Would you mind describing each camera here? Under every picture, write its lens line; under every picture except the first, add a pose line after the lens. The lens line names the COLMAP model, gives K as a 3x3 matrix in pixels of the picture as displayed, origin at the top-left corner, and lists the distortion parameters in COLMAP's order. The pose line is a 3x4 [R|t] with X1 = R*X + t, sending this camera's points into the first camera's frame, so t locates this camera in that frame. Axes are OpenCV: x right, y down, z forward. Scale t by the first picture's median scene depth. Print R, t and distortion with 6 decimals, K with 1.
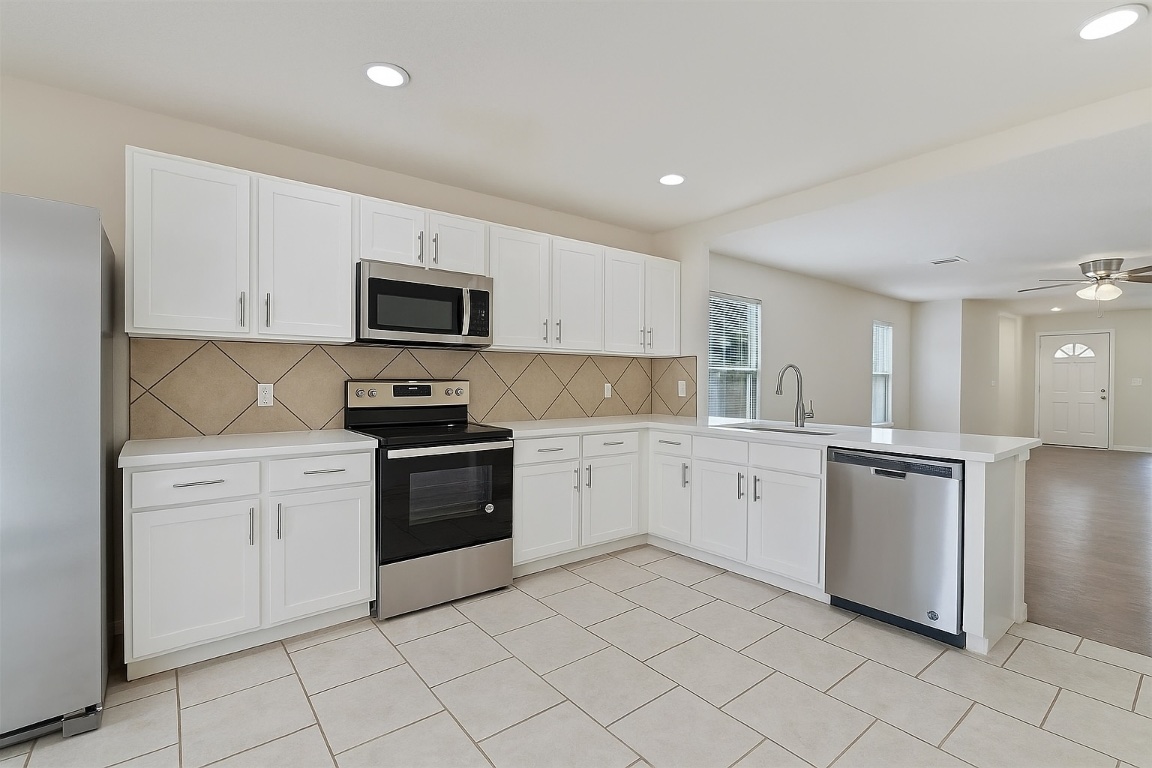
lens RADIAL K [[524.8, 0, 580.0], [0, 524.8, 382.0], [0, 0, 1]] dist [-0.017784, 0.000225]
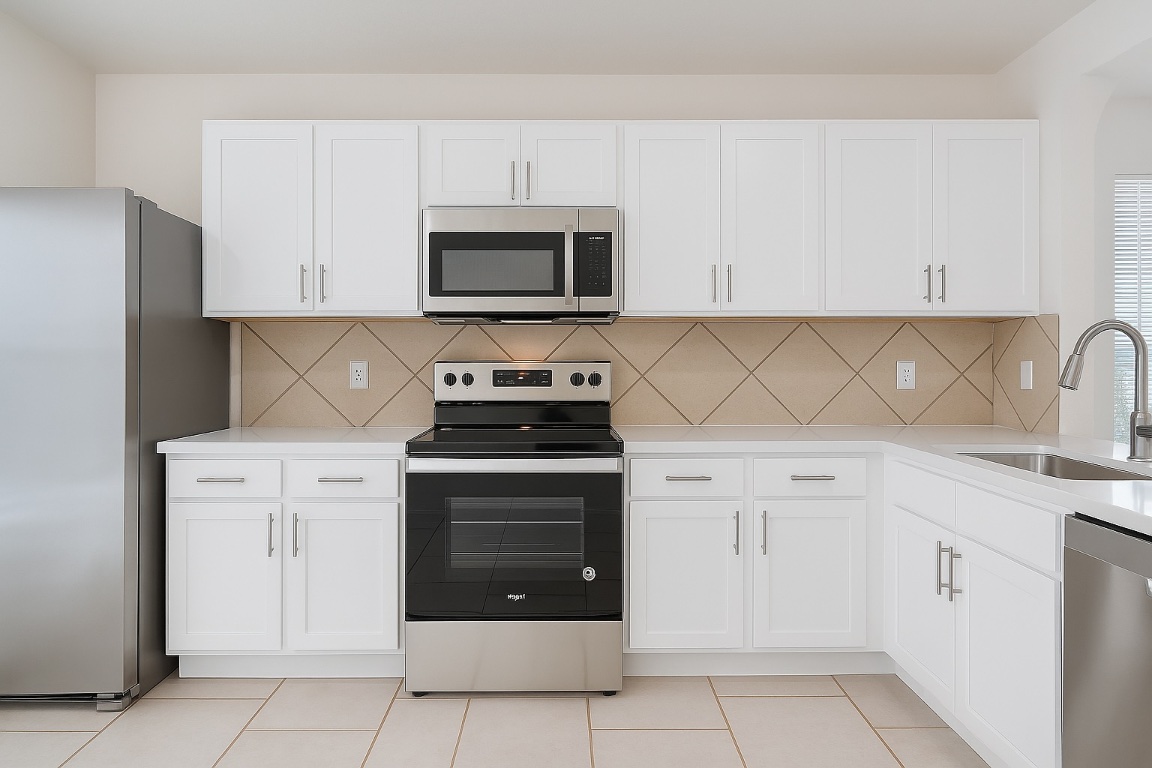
lens RADIAL K [[706.6, 0, 586.0], [0, 706.6, 367.7], [0, 0, 1]] dist [-0.028082, -0.002910]
pose [[0.800237, 0.001141, -0.599683, 0.337163], [0.001630, 0.999990, 0.004078, -0.002150], [0.599682, -0.004241, 0.800227, 0.274862]]
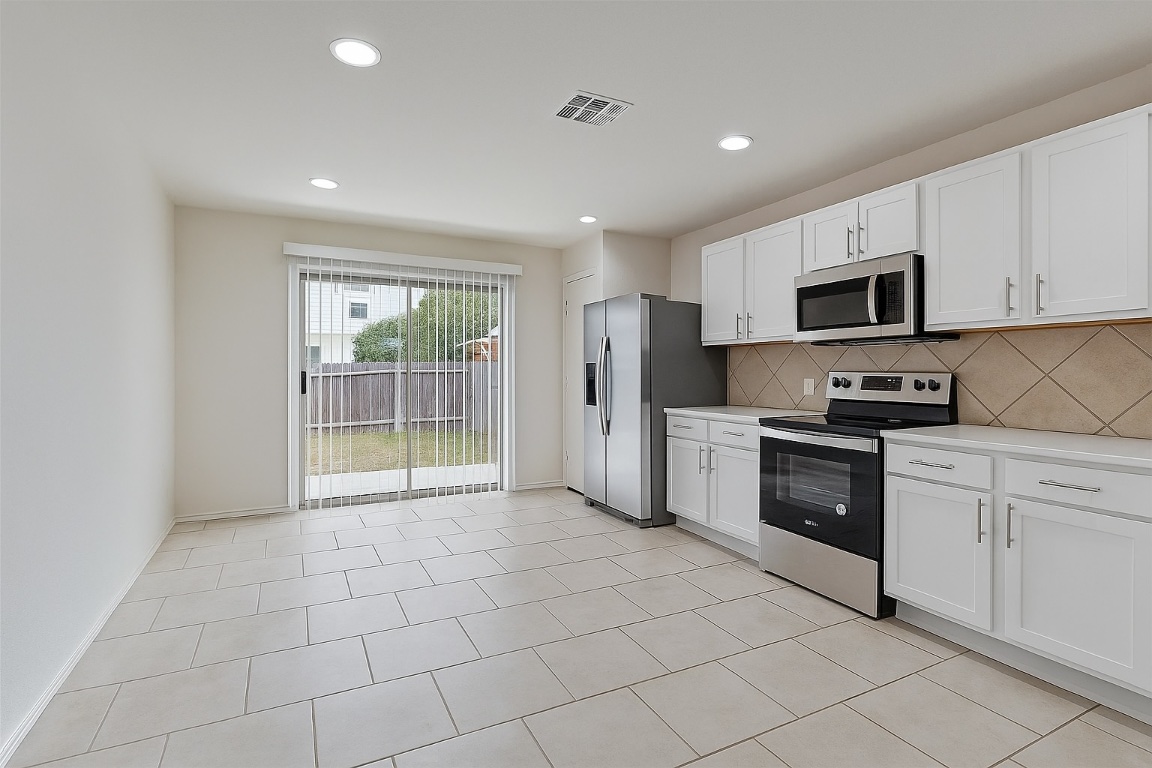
lens RADIAL K [[556.8, 0, 579.9], [0, 556.8, 377.1], [0, 0, 1]] dist [0.002551, 0.000148]
pose [[-0.216833, 0.006453, -0.976187, 0.816813], [-0.006533, 0.999946, 0.008061, 0.000224], [0.976187, 0.008125, -0.216779, 0.688501]]
